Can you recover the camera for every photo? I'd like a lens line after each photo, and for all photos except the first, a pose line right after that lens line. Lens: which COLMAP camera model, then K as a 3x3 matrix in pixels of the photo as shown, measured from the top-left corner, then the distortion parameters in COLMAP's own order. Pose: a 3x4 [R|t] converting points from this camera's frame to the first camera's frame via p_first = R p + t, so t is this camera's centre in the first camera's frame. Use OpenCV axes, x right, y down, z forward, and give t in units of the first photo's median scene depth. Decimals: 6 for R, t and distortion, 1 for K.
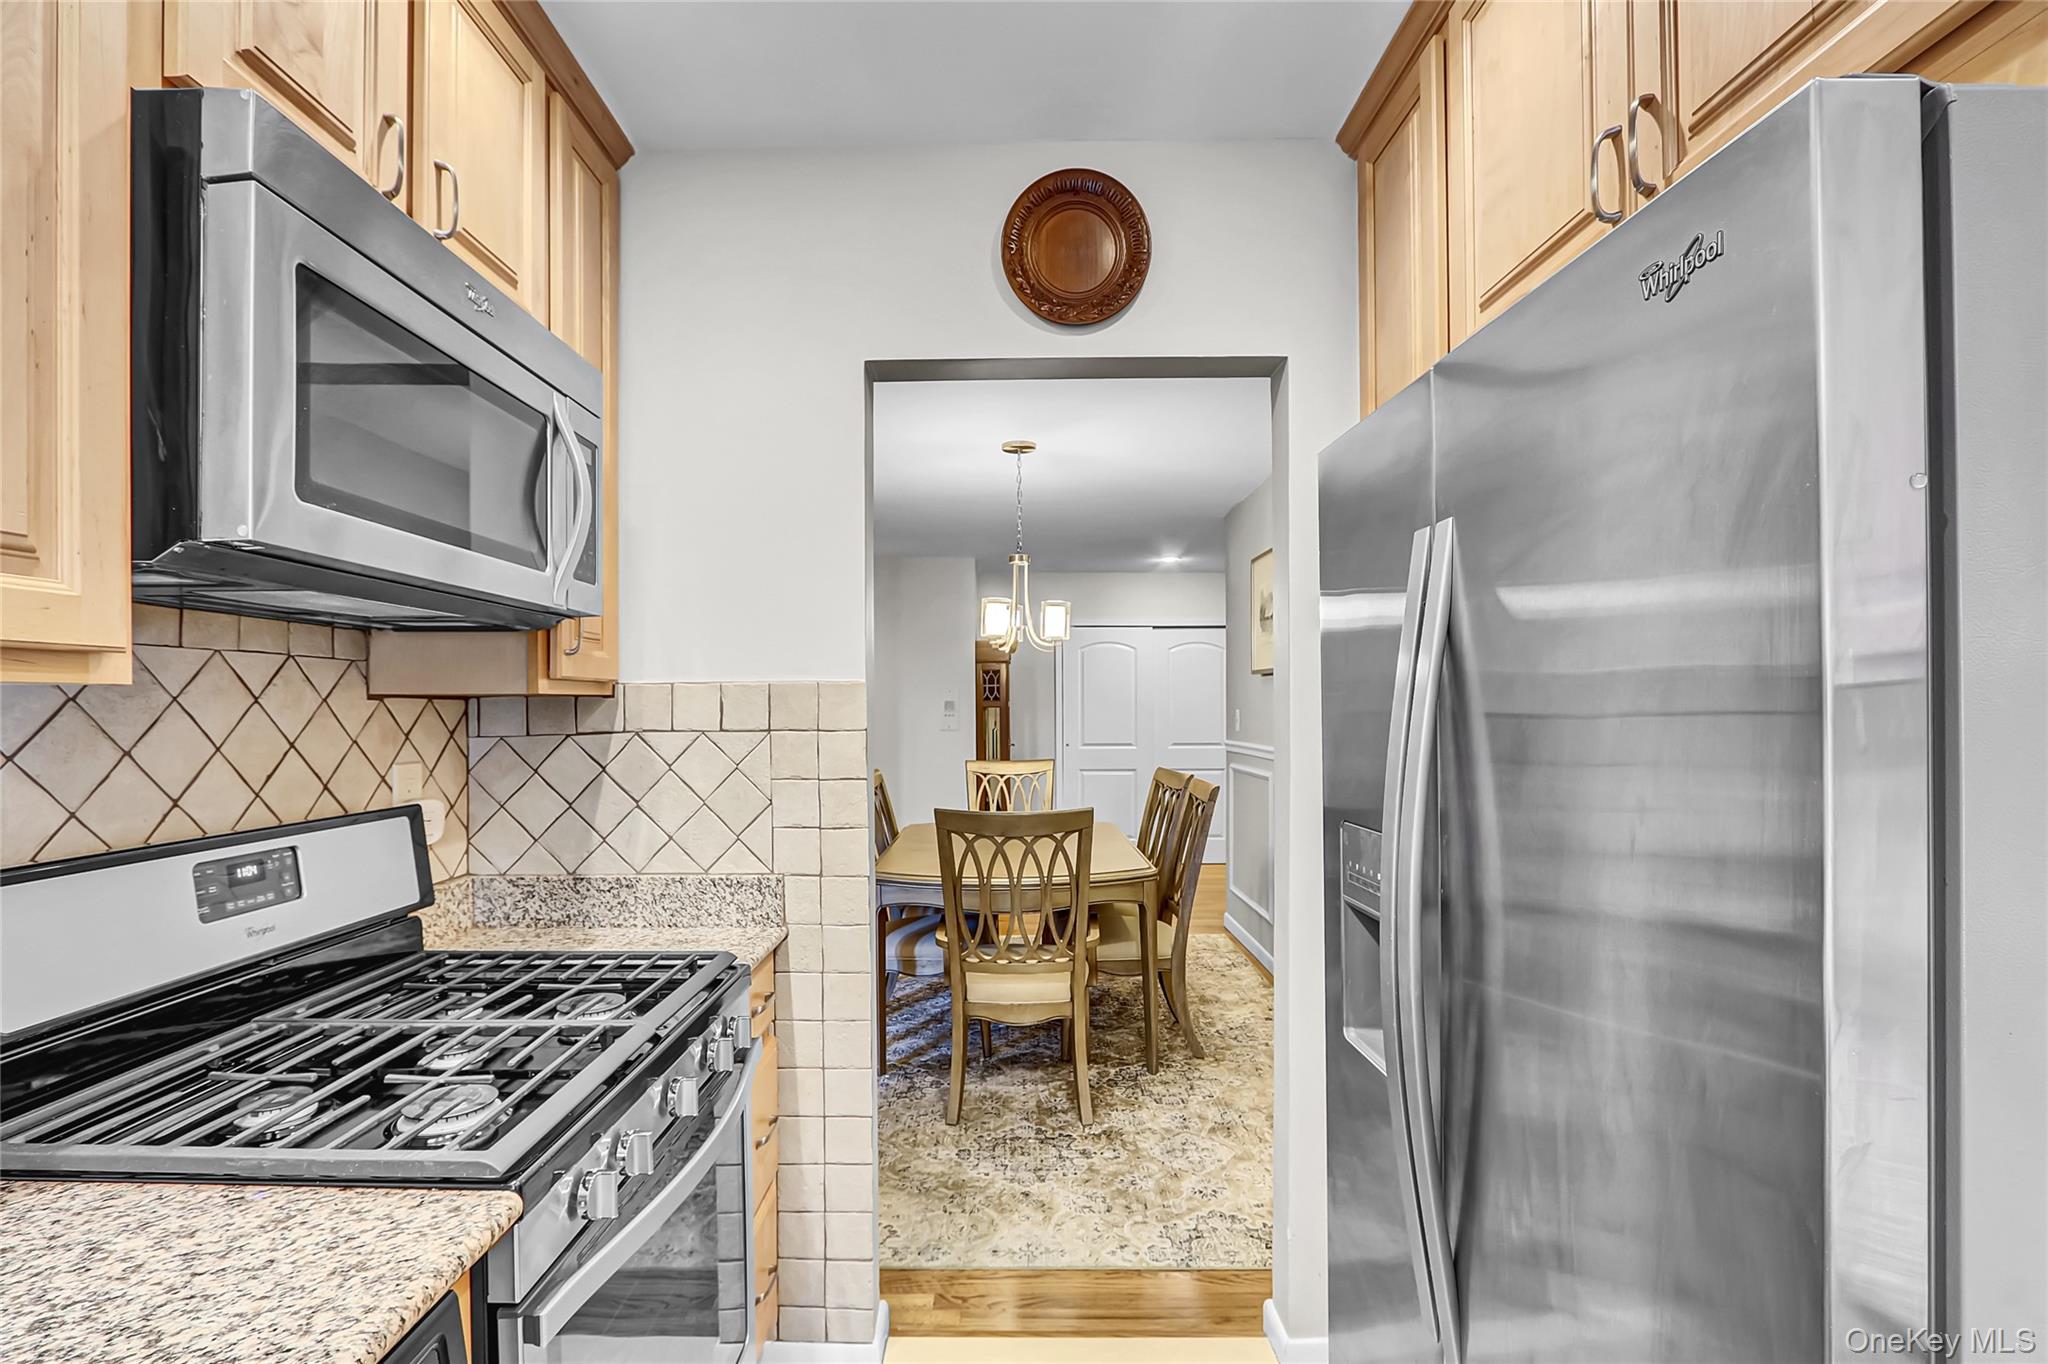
lens RADIAL K [[966.7, 0, 1005.5], [0, 966.7, 710.9], [0, 0, 1]] dist [-0.020218, 0.003450]
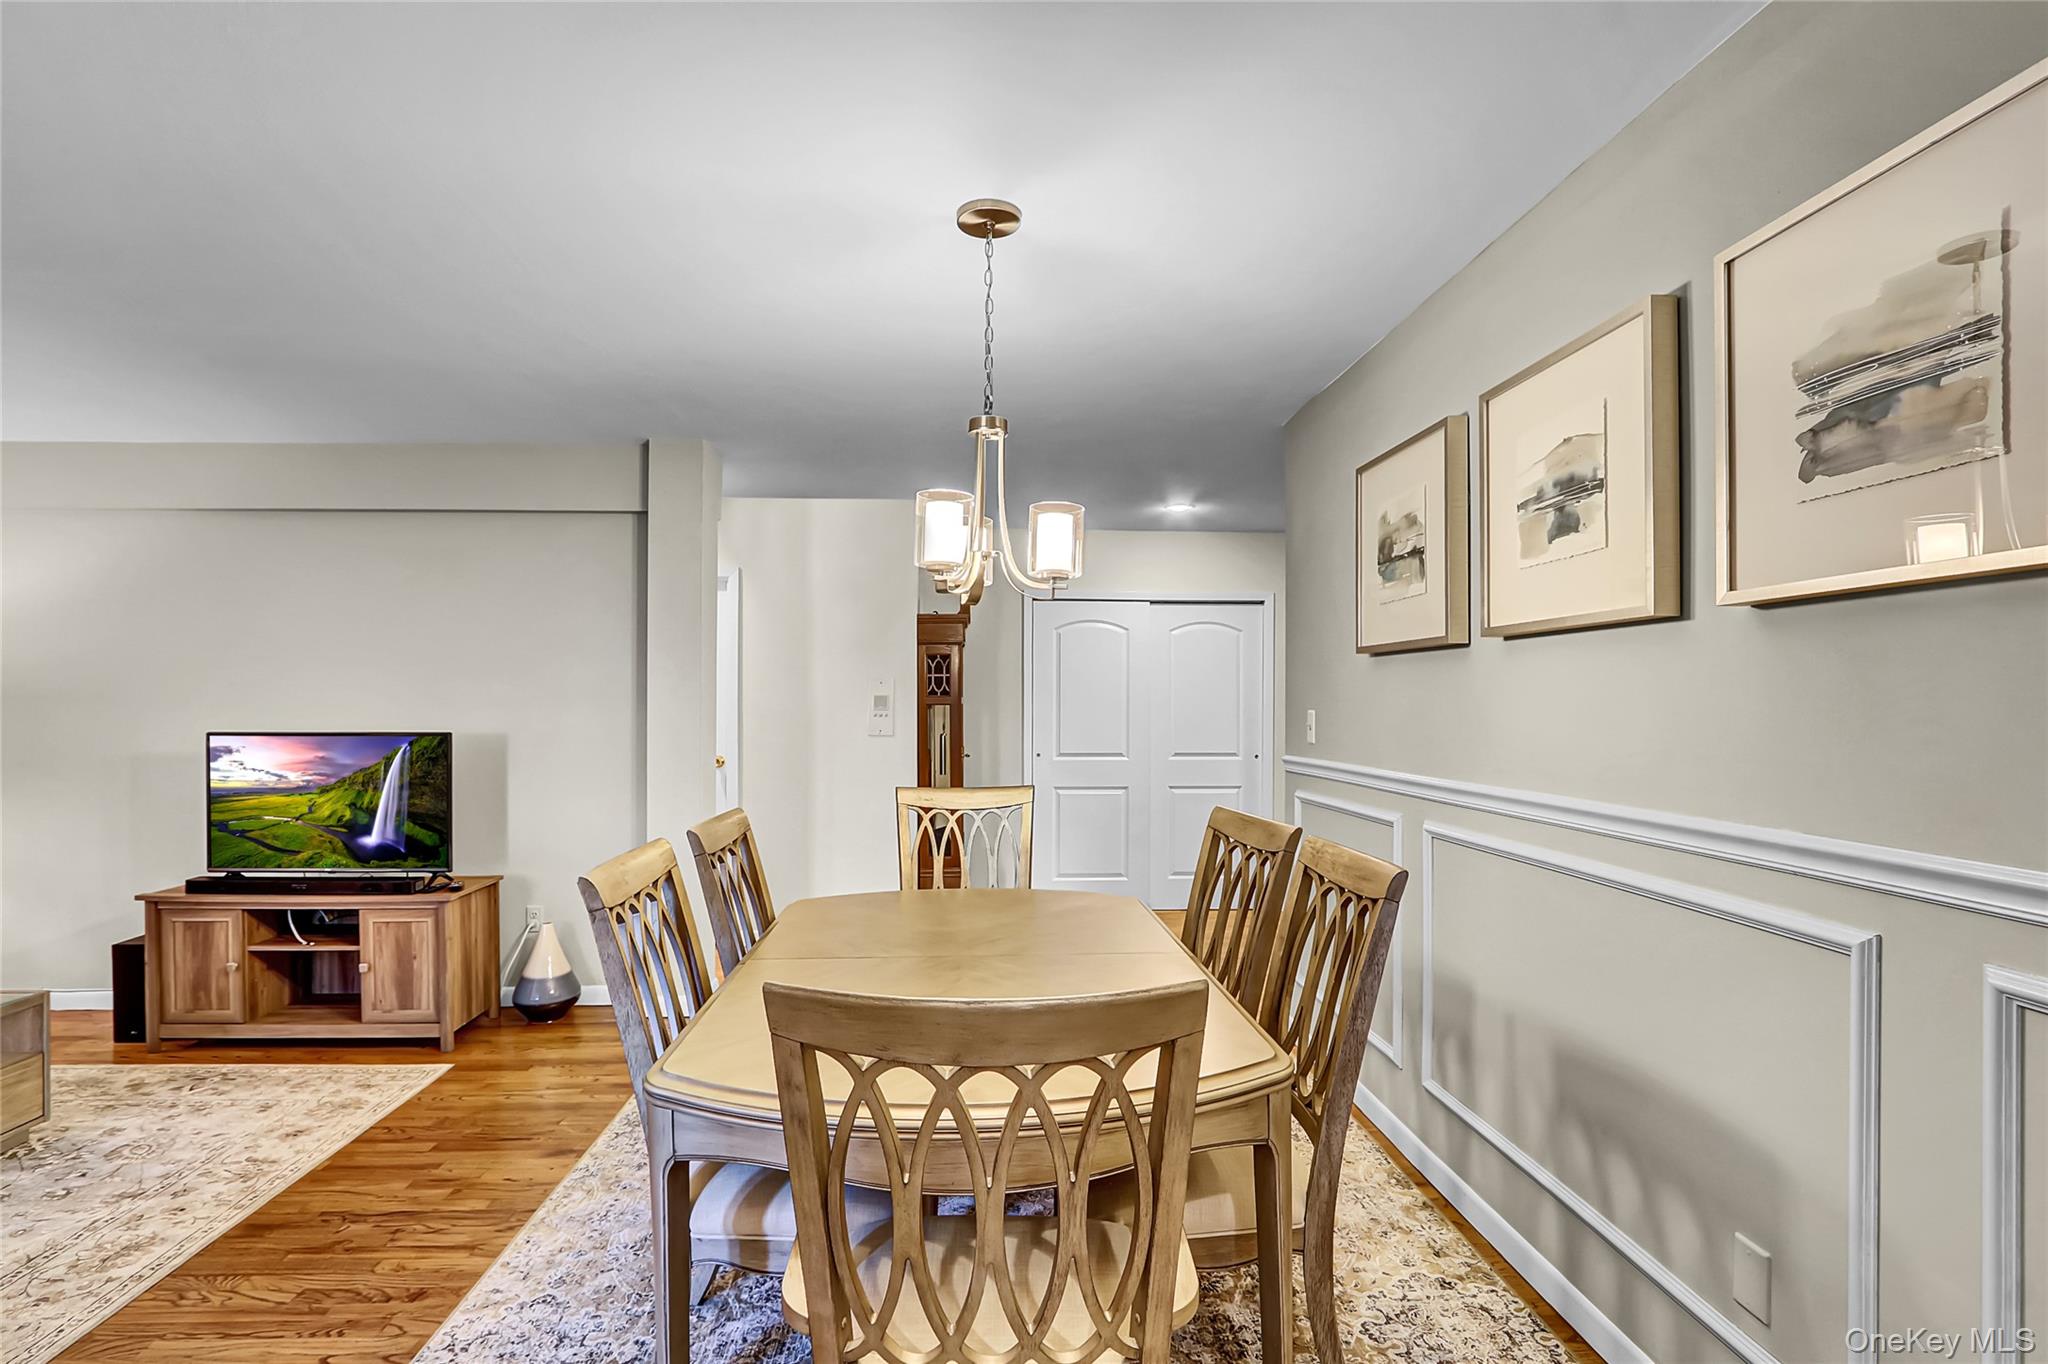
lens RADIAL K [[966.7, 0, 1018.7], [0, 966.7, 705.6], [0, 0, 1]] dist [-0.020218, 0.003450]
pose [[0.997891, 0.006166, 0.064618, -0.002138], [-0.005911, 0.999974, -0.004140, -0.000483], [-0.064642, 0.003749, 0.997901, 0.421156]]
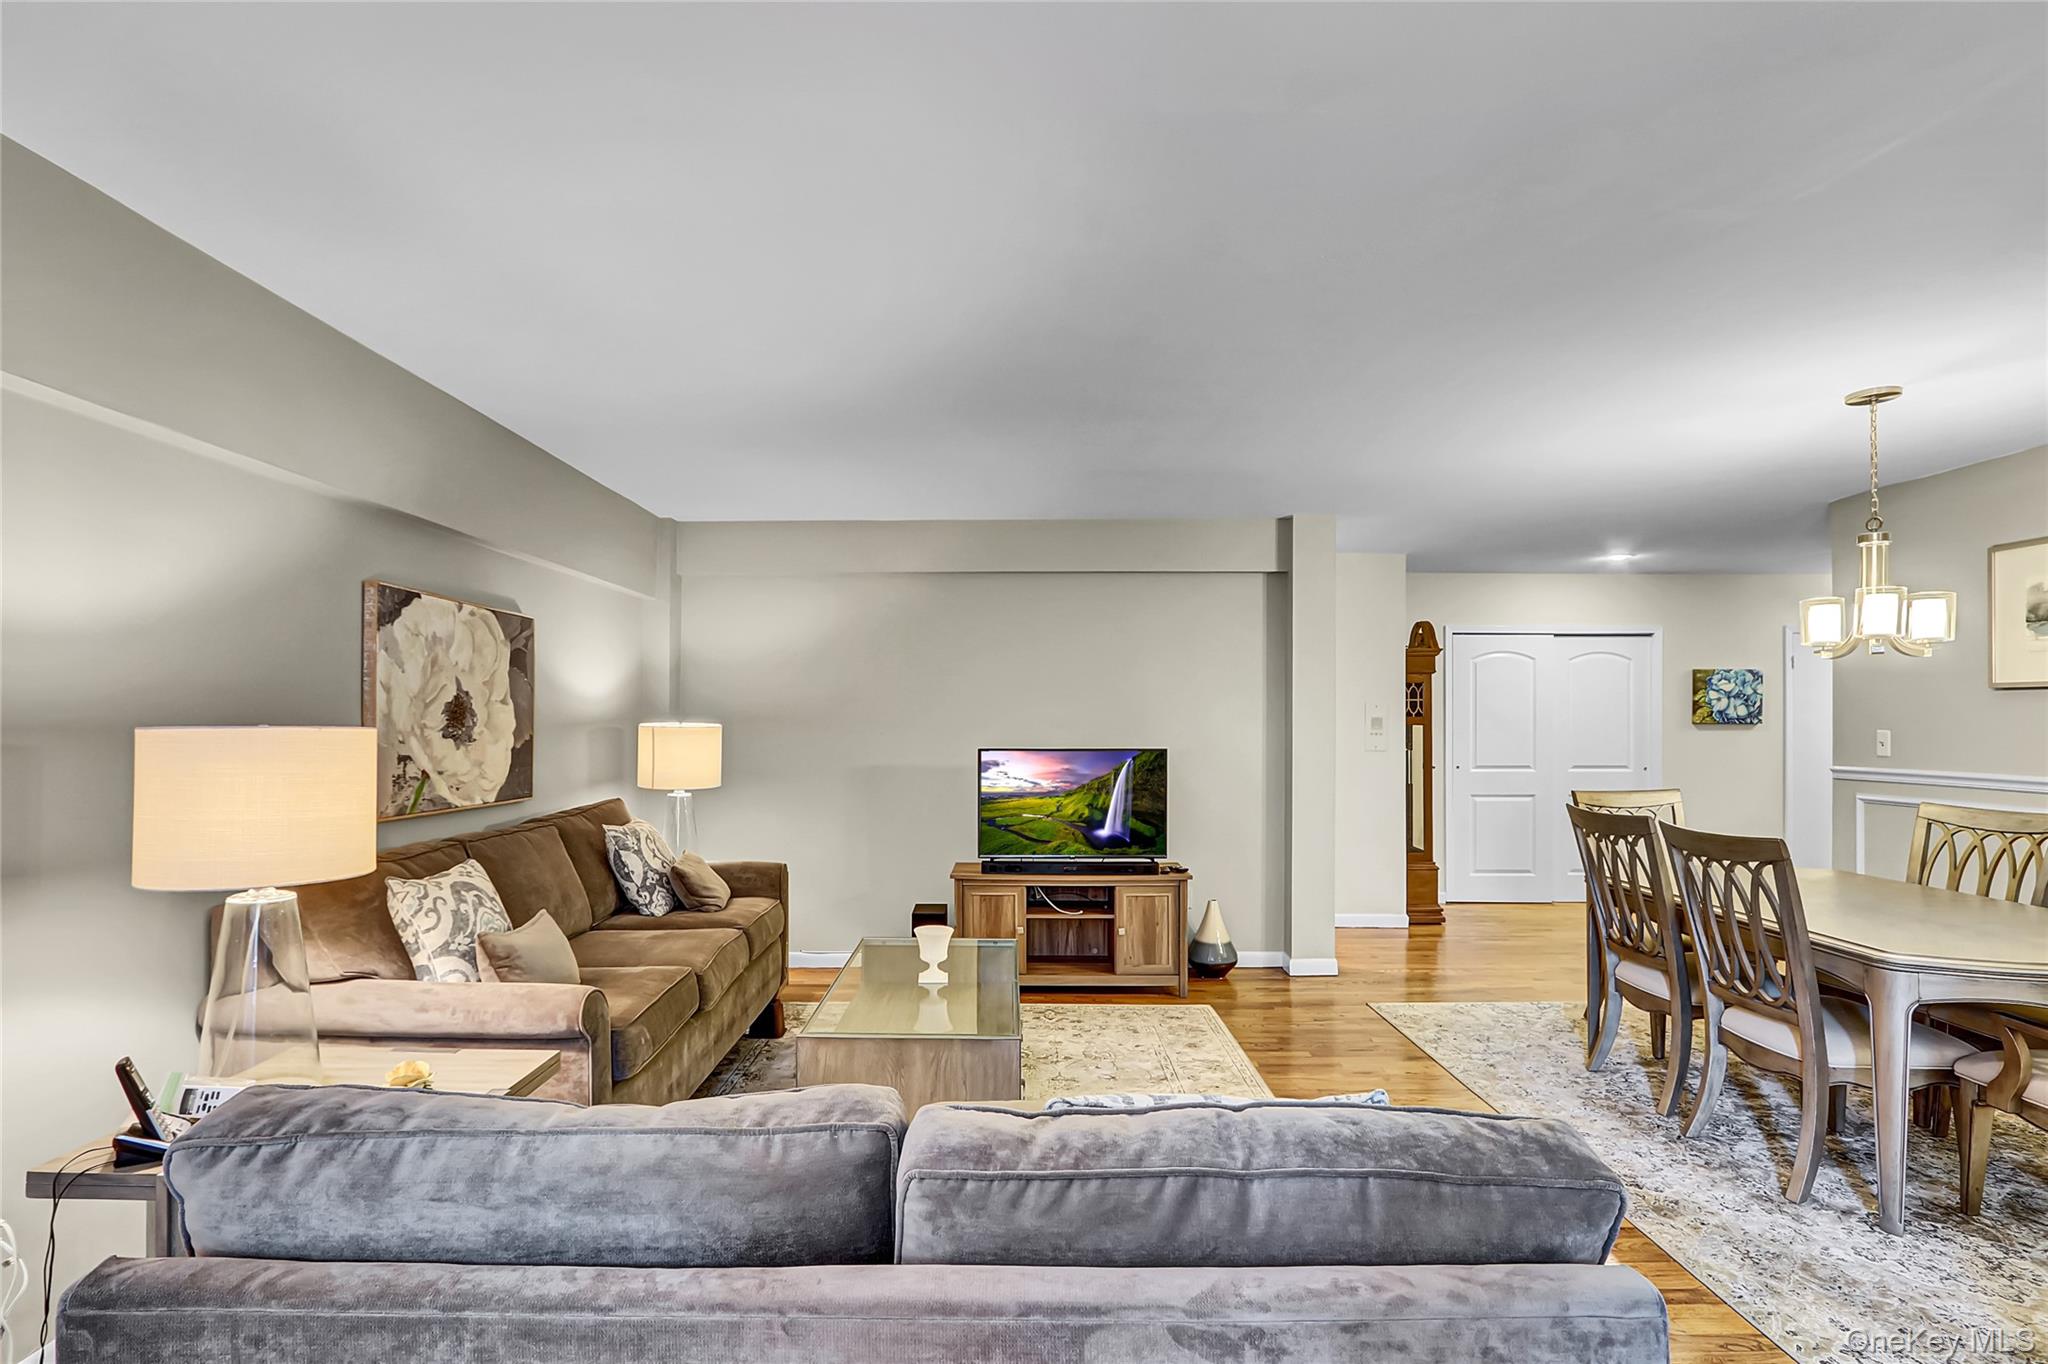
lens RADIAL K [[966.7, 0, 1023.1], [0, 966.7, 696.7], [0, 0, 1]] dist [-0.020218, 0.003450]
pose [[0.999993, 0.001747, 0.003361, -0.601425], [-0.001650, 0.999588, -0.028655, -0.004703], [-0.003410, 0.028649, 0.999584, 0.207470]]
